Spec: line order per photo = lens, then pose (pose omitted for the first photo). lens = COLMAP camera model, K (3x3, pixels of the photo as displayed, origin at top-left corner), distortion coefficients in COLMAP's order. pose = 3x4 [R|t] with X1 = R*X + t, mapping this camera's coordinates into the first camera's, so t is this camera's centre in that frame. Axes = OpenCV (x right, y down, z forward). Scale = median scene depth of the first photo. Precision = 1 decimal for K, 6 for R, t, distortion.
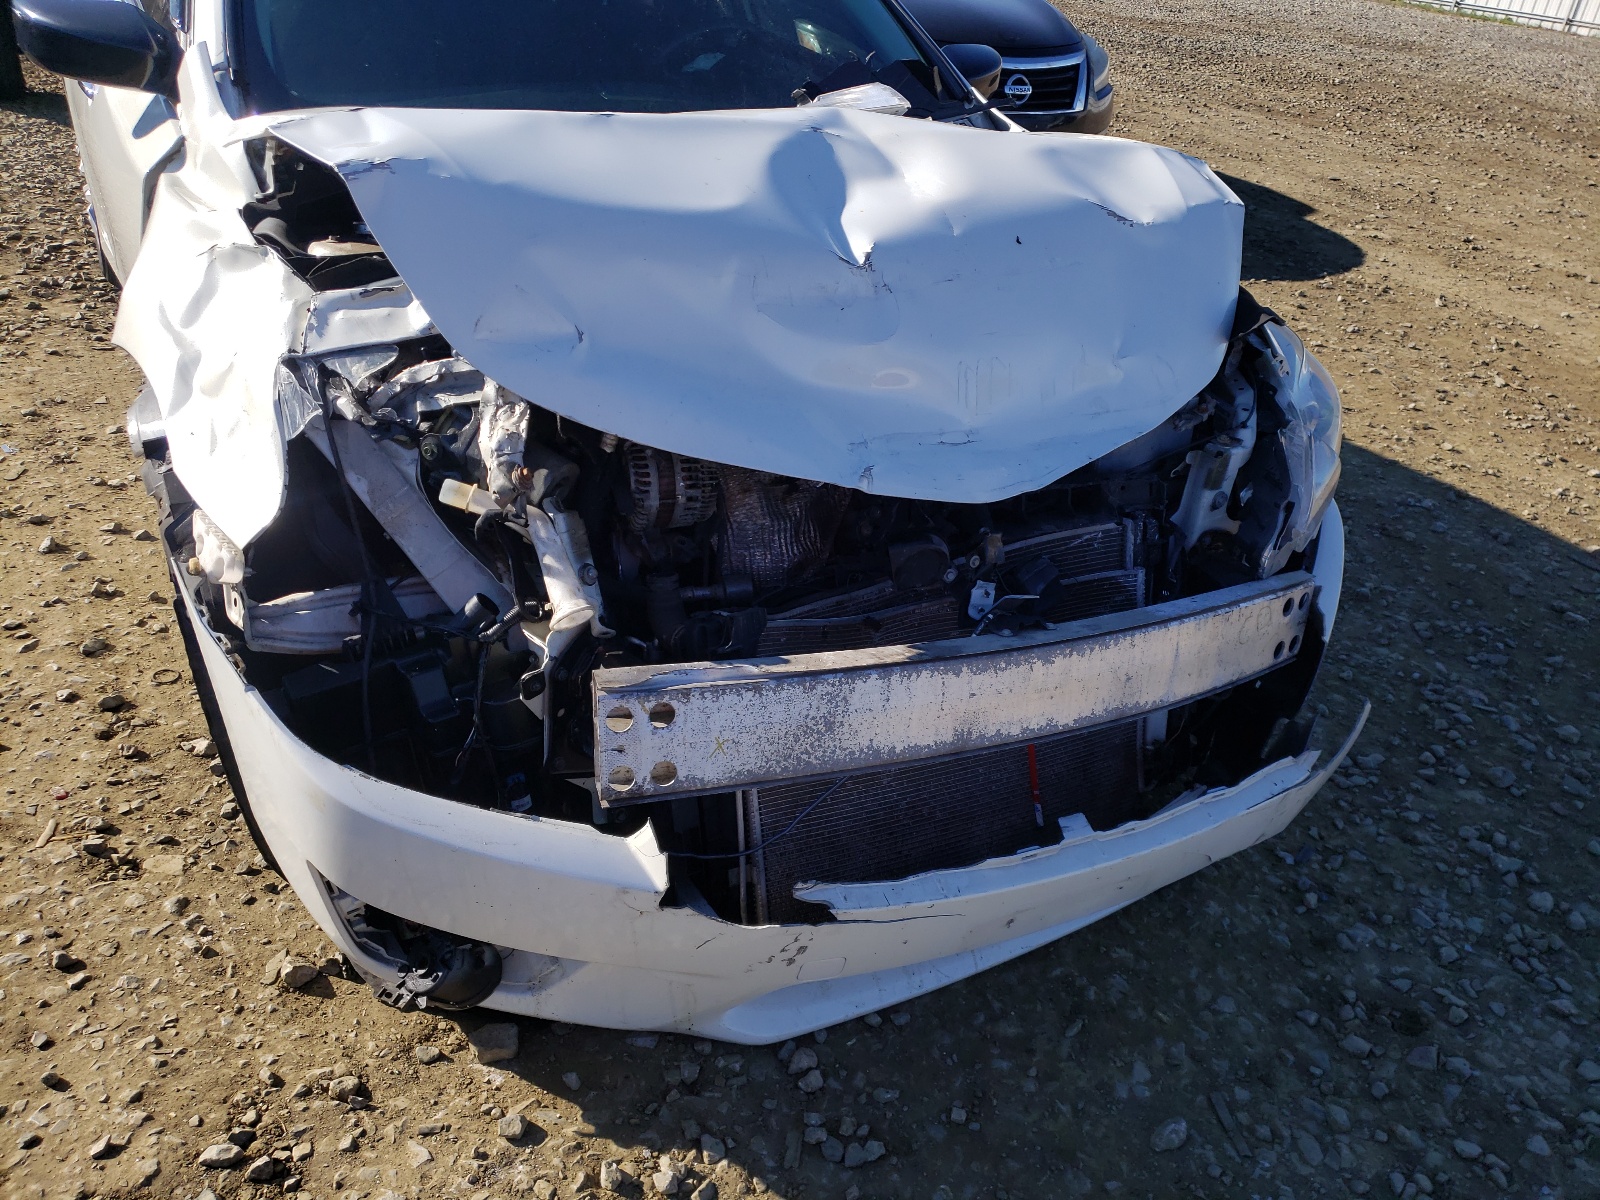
lens RADIAL K [[1244.1, 0, 829.9], [0, 1244.1, 657.2], [0, 0, 1]] dist [0.028005, -0.001343]
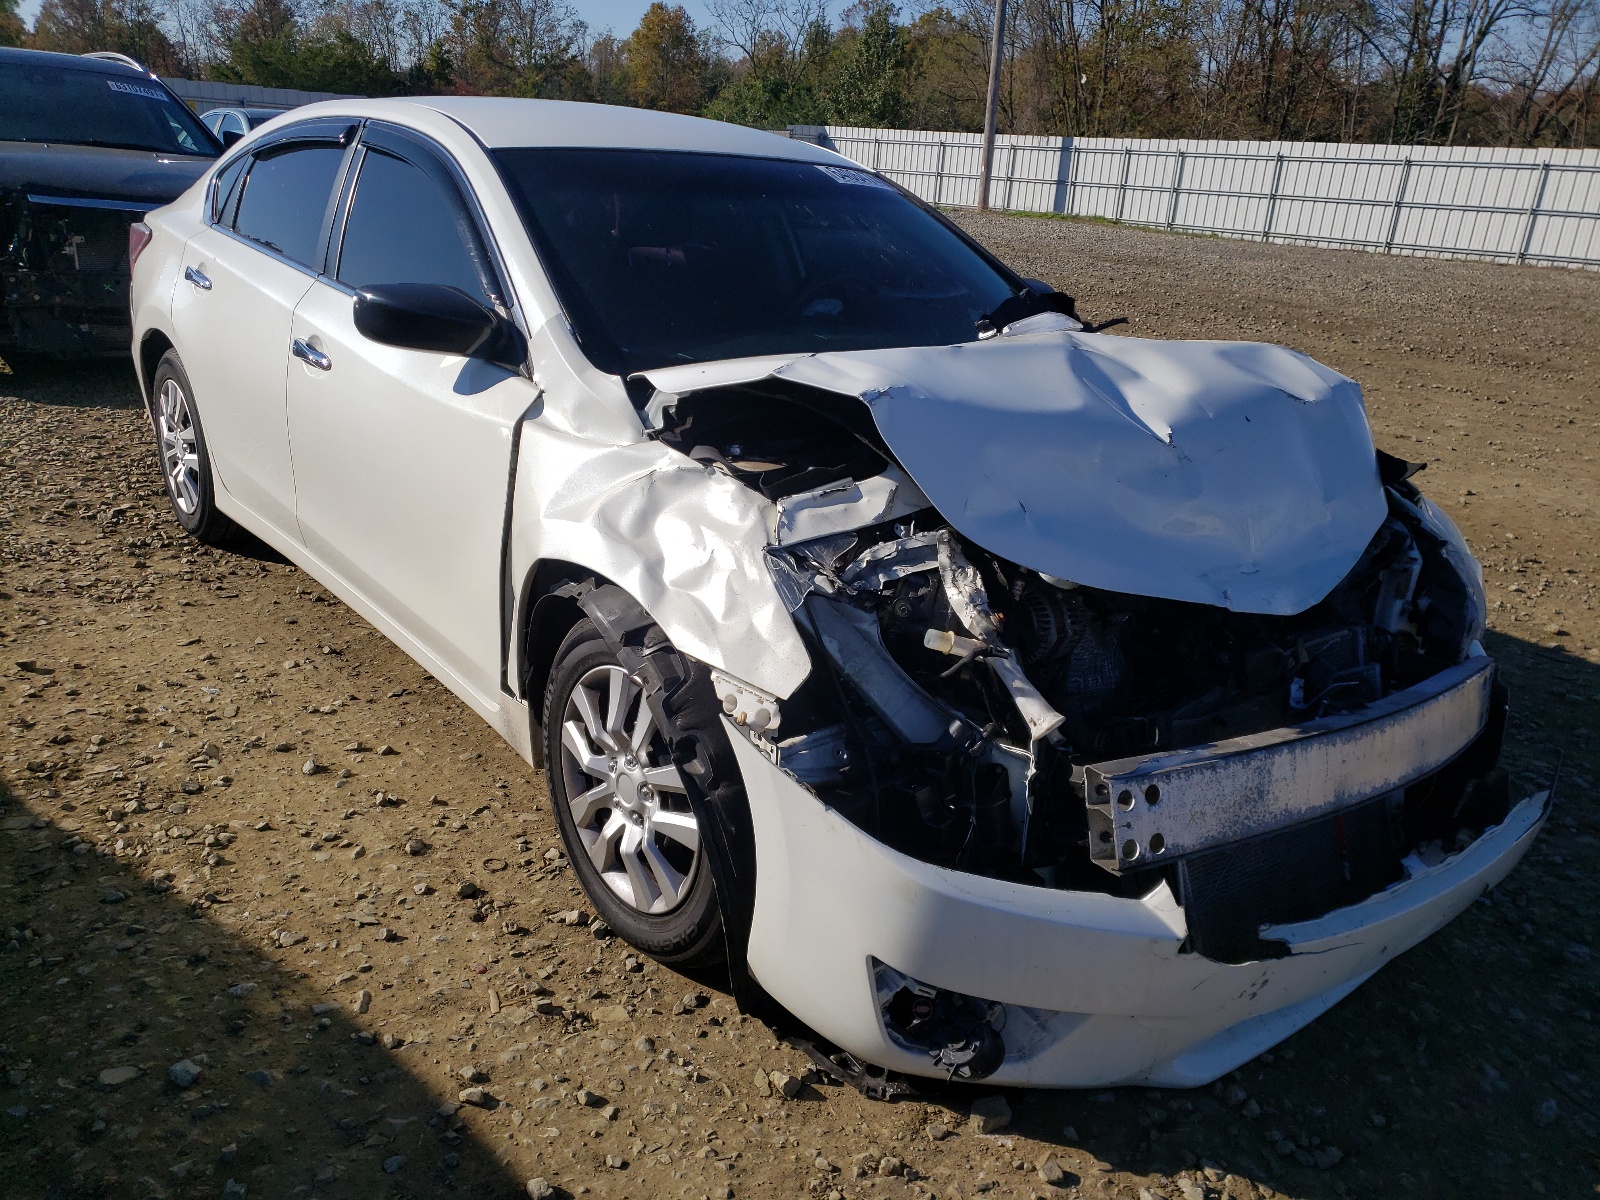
lens RADIAL K [[1244.1, 0, 829.9], [0, 1244.1, 657.2], [0, 0, 1]] dist [0.028005, -0.001343]
pose [[0.985218, -0.098672, 0.140035, -0.528102], [0.119863, 0.981084, -0.152008, 0.053627], [-0.122387, 0.166546, 0.978409, -0.172892]]
